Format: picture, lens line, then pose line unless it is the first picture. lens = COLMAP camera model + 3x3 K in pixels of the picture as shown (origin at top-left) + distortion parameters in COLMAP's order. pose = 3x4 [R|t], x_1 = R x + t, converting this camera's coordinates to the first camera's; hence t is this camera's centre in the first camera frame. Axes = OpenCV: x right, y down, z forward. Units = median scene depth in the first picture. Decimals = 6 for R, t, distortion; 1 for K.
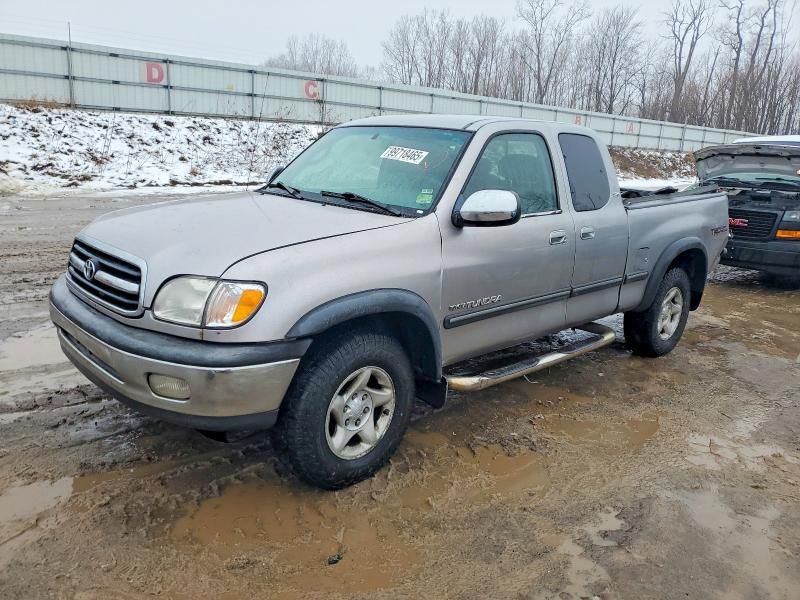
lens RADIAL K [[631.7, 0, 399.2], [0, 631.7, 298.9], [0, 0, 1]] dist [-0.001873, 0.013552]
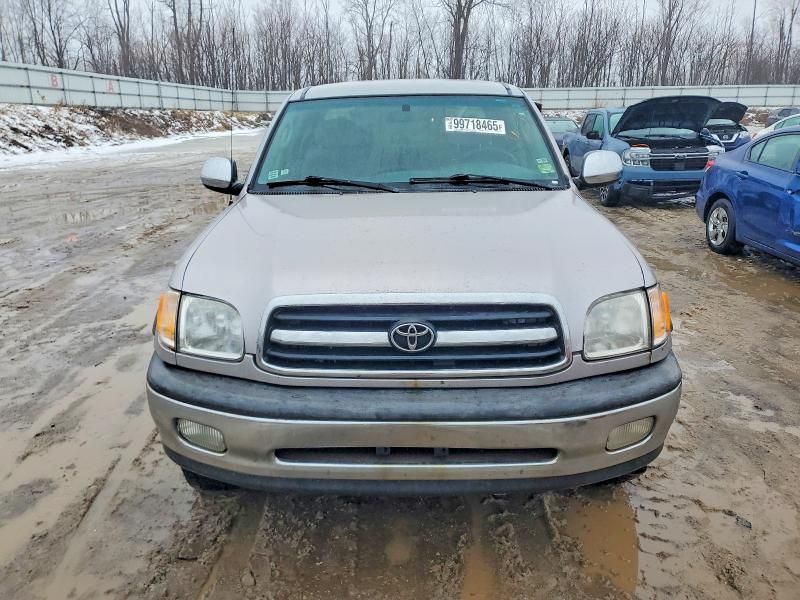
lens RADIAL K [[631.7, 0, 400.6], [0, 631.7, 302.2], [0, 0, 1]] dist [-0.001873, 0.013552]
pose [[0.693753, -0.264764, 0.669782, -0.734439], [0.219172, 0.963481, 0.153846, -0.145648], [-0.686054, 0.040067, 0.726446, 0.421016]]
